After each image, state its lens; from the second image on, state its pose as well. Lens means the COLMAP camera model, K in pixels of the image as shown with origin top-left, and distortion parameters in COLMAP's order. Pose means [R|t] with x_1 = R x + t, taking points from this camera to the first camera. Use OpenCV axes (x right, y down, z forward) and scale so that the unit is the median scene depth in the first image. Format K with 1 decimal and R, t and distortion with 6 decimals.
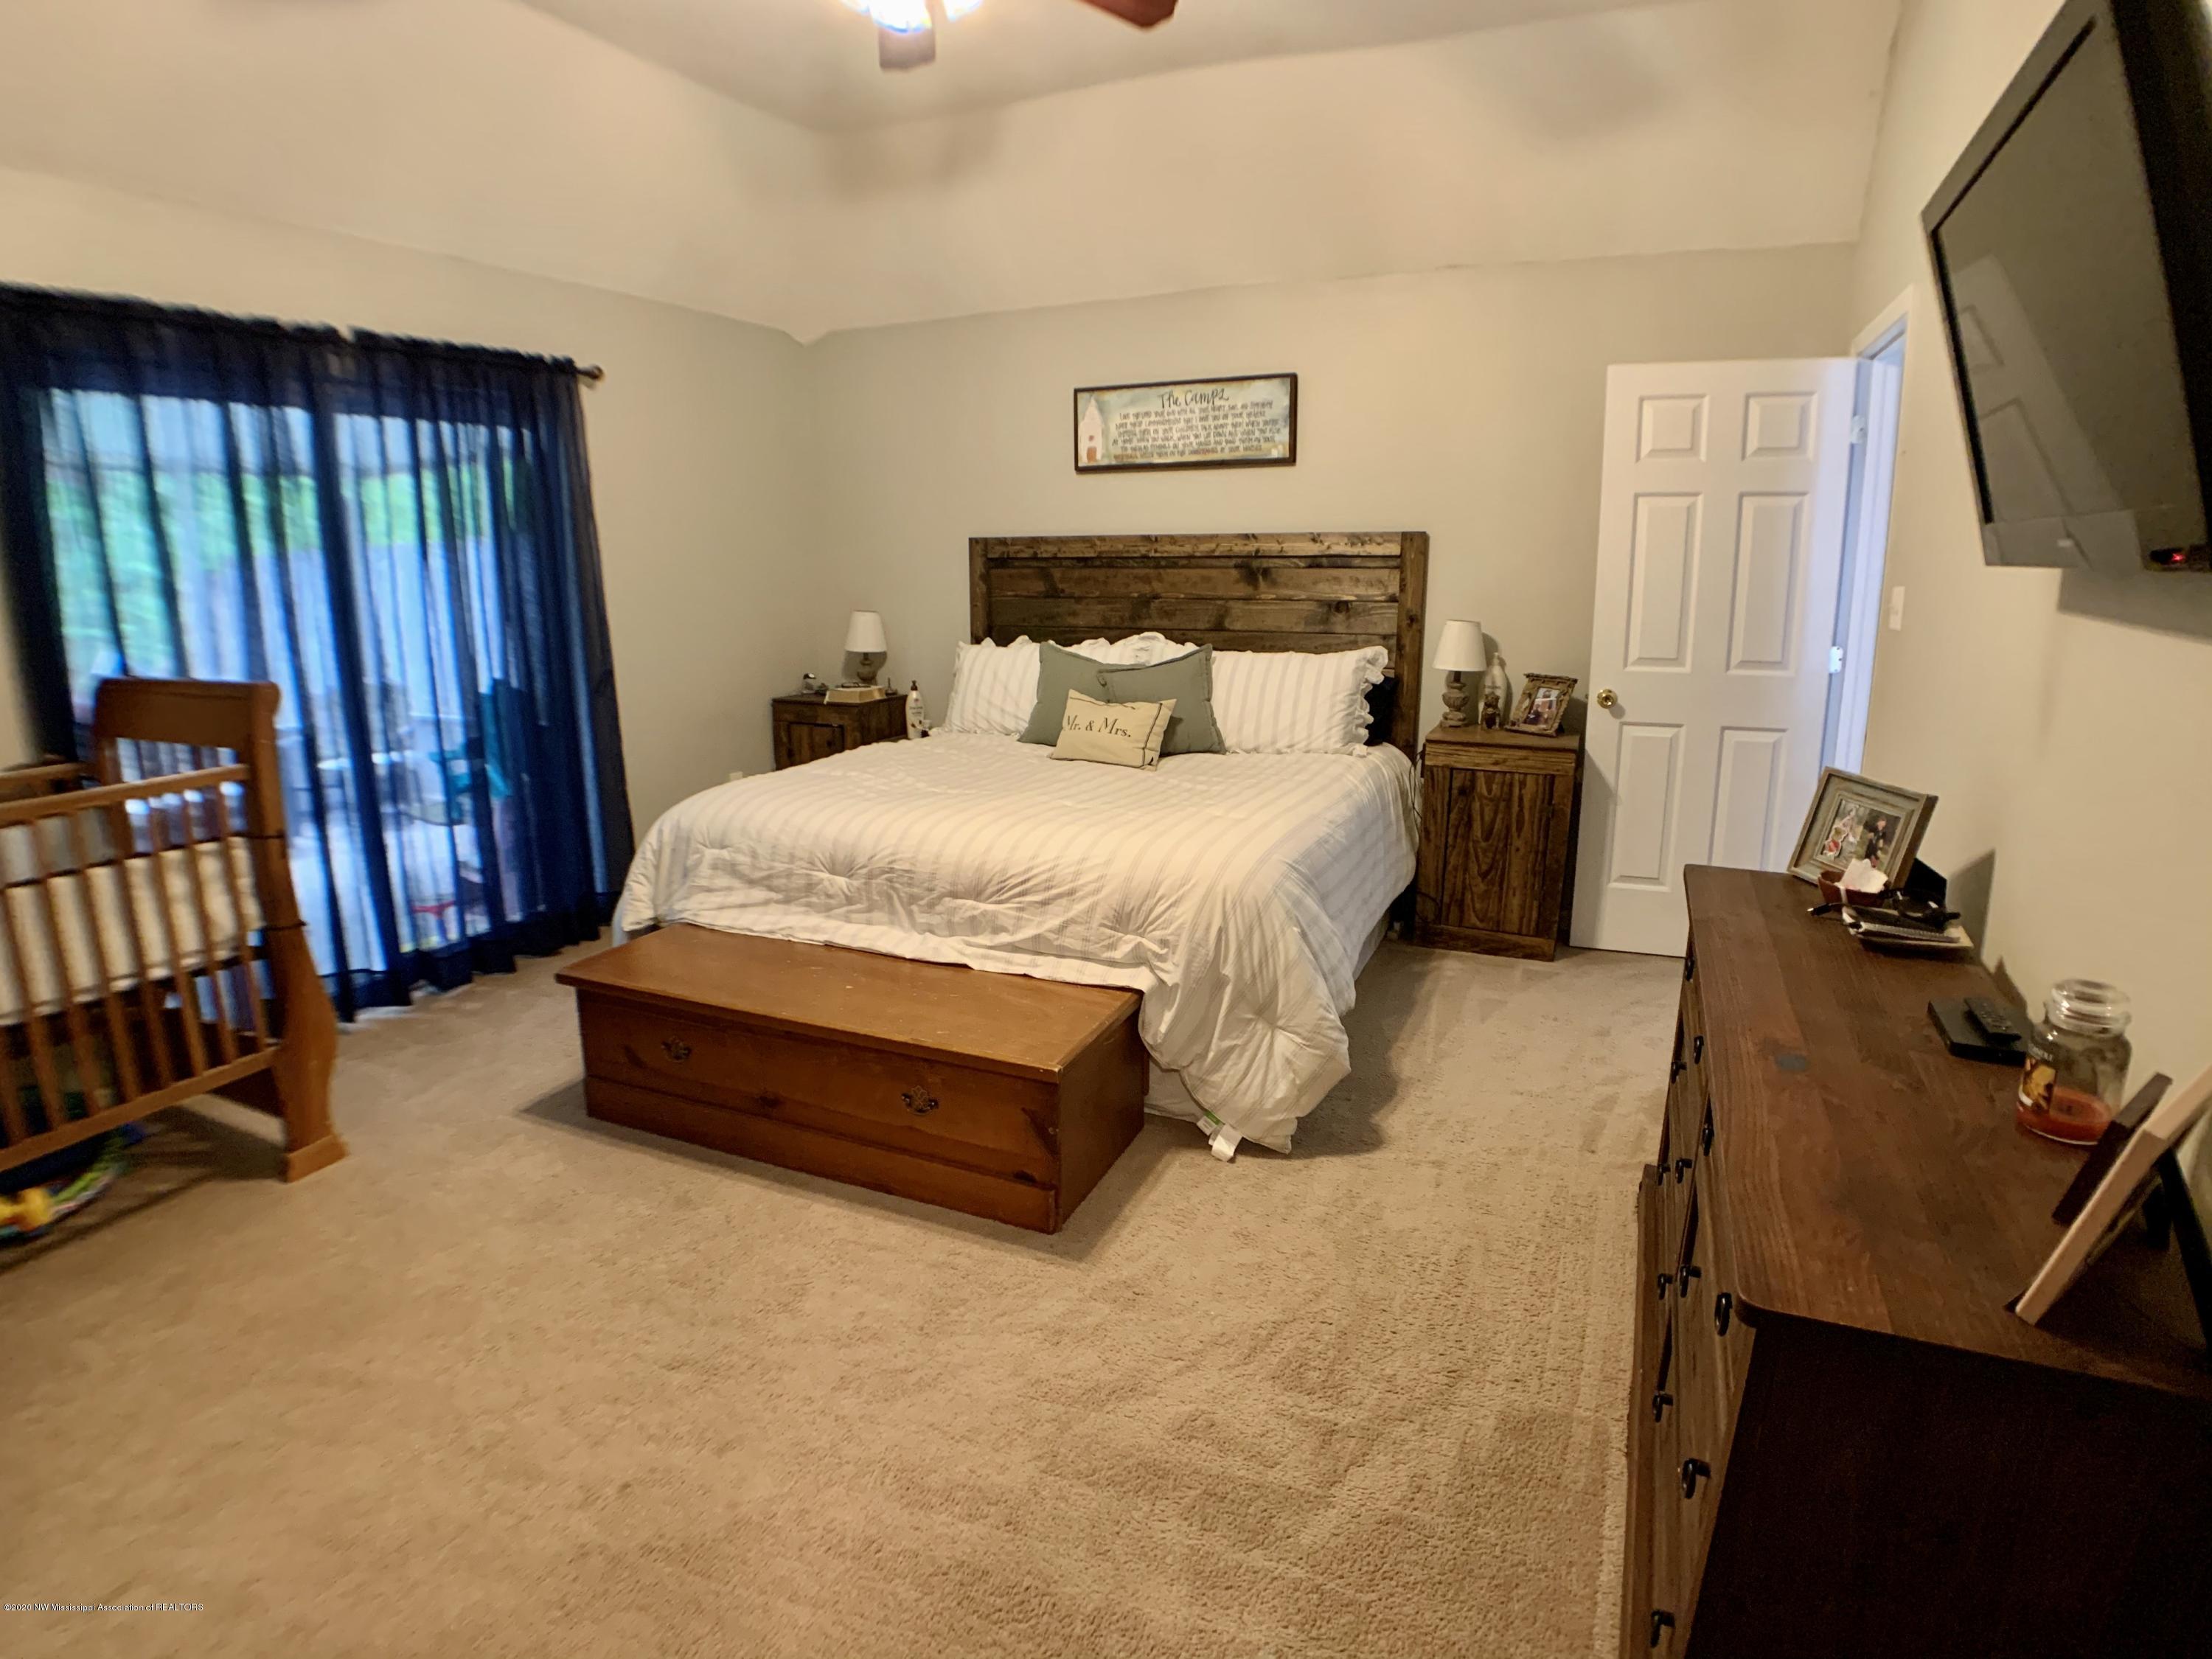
lens RADIAL K [[1162.7, 0, 1090.6], [0, 1162.7, 811.1], [0, 0, 1]] dist [-0.099610, 0.017575]
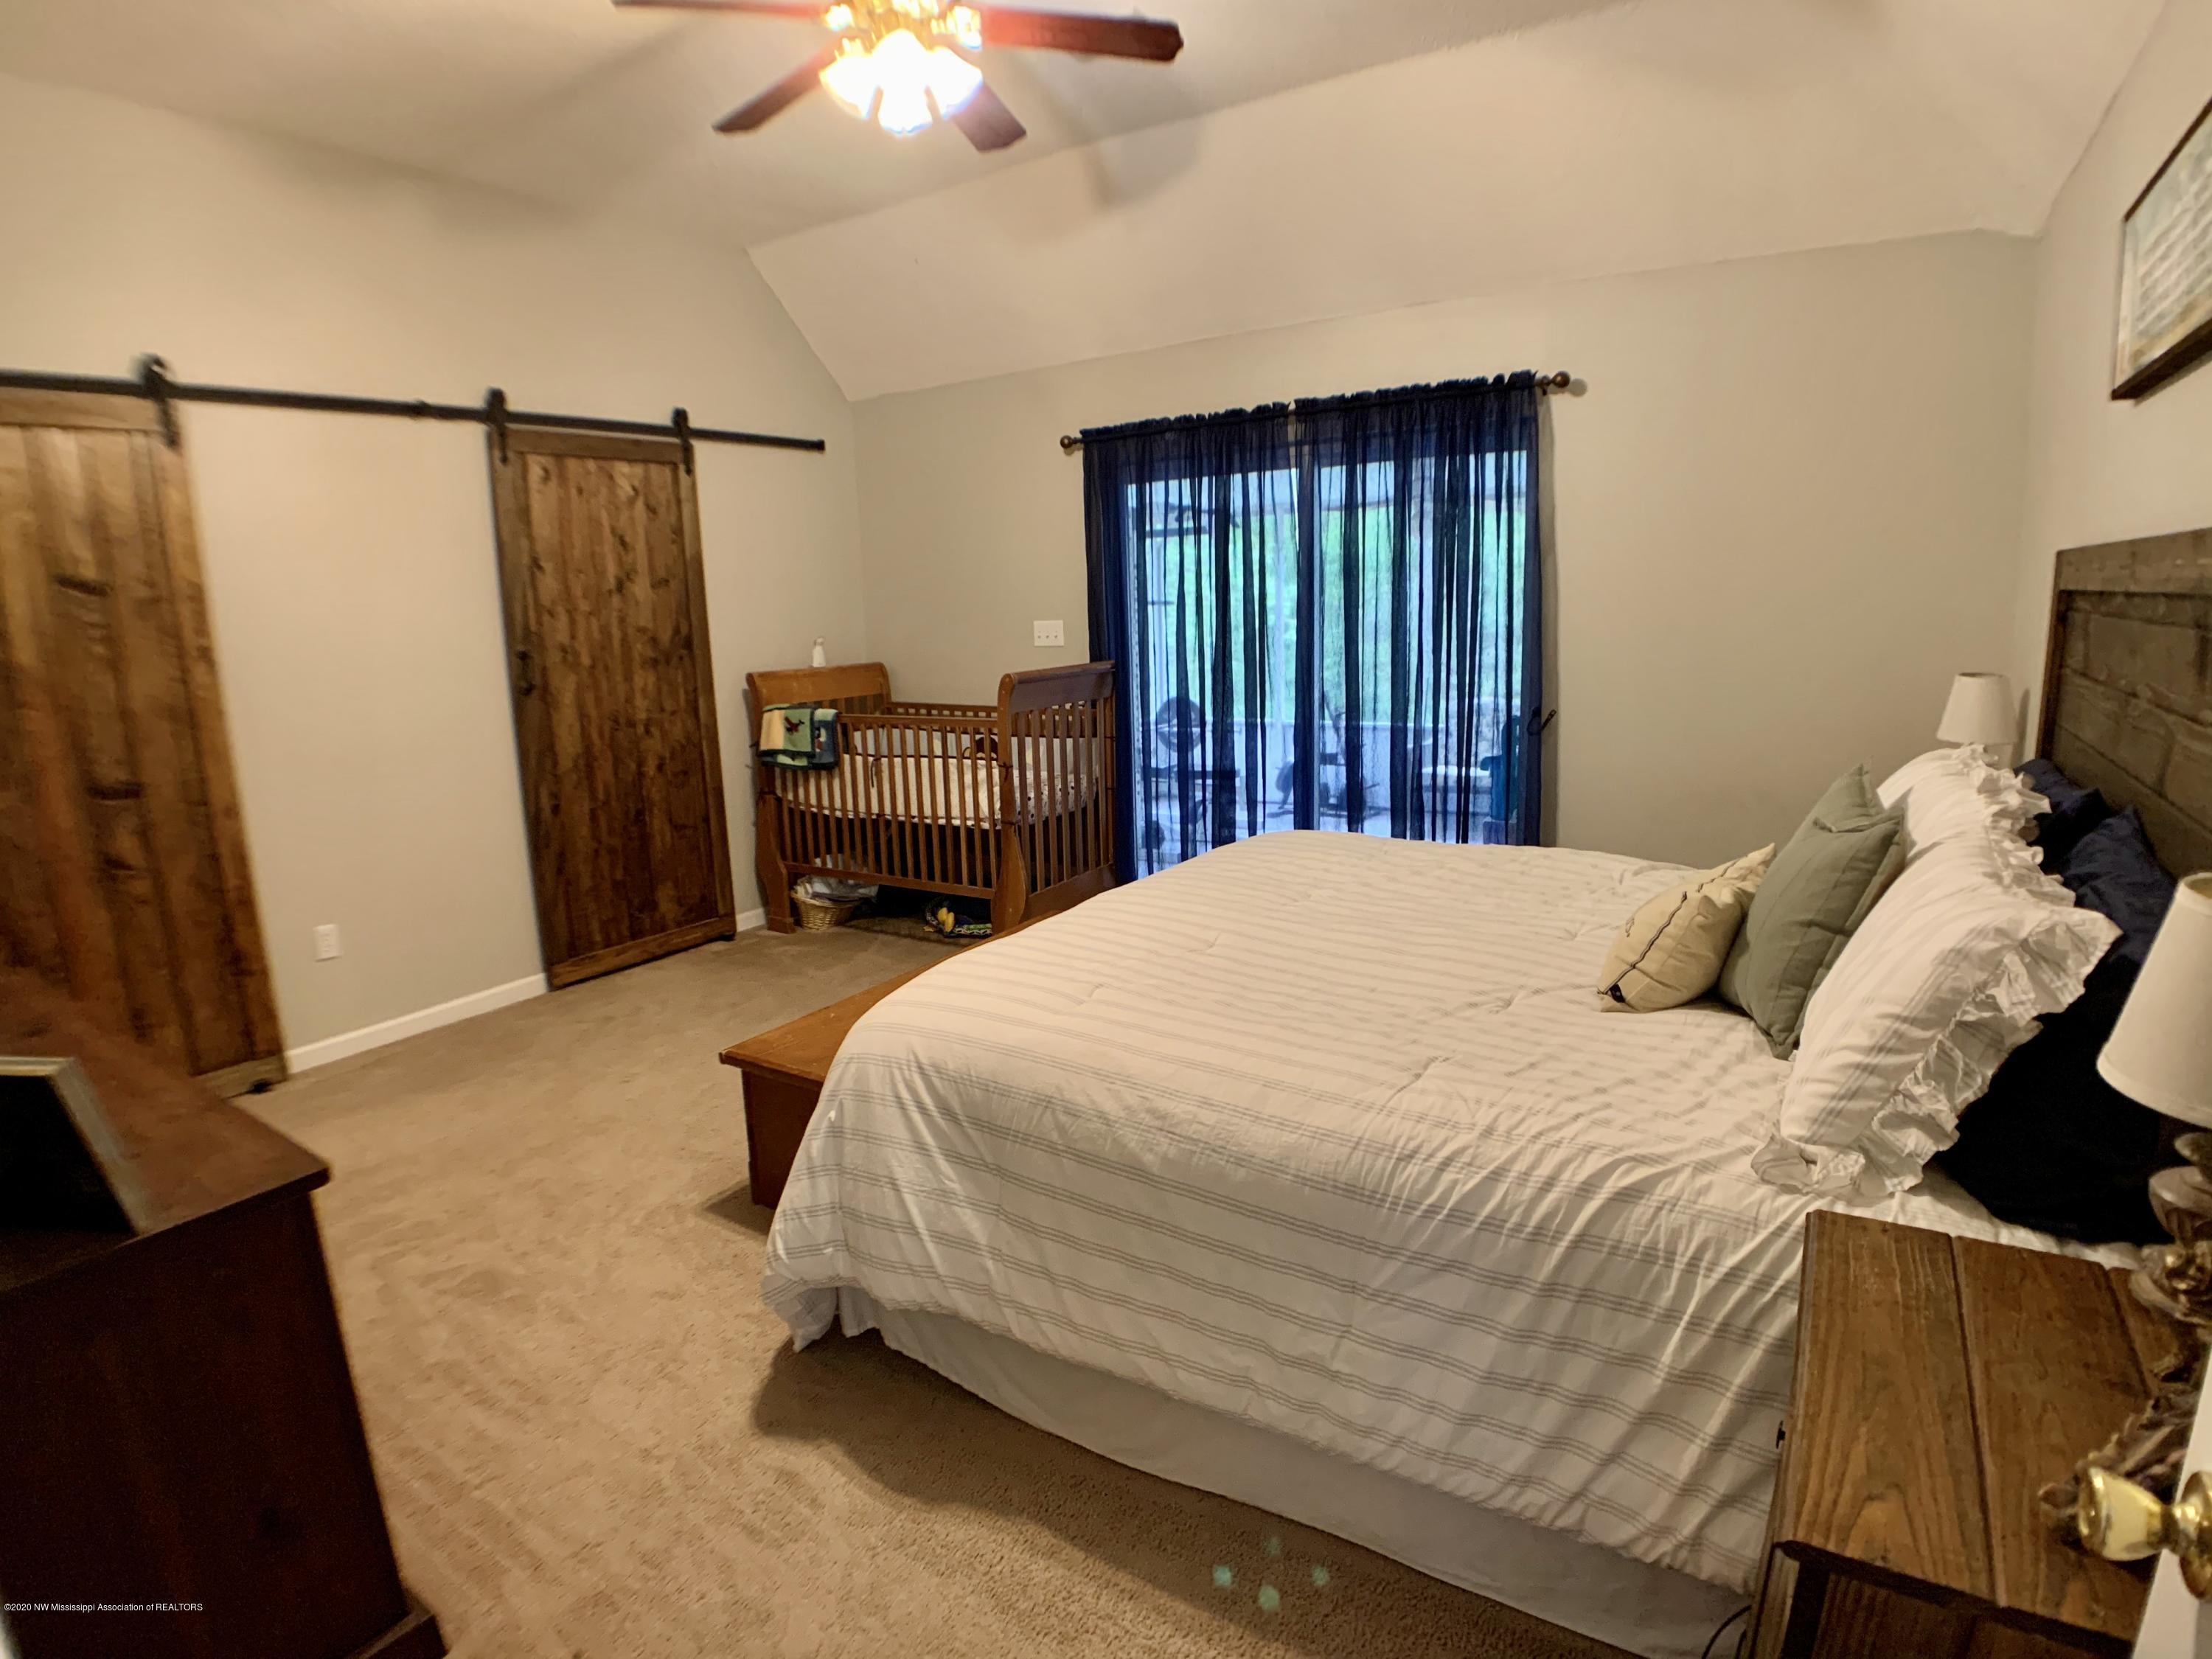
lens RADIAL K [[1162.7, 0, 1090.6], [0, 1162.7, 811.1], [0, 0, 1]] dist [-0.099610, 0.017575]
pose [[-0.137636, 0.188615, -0.972358, 0.667118], [-0.183044, 0.959949, 0.212117, -0.216346], [0.973422, 0.207179, -0.097599, 0.950012]]
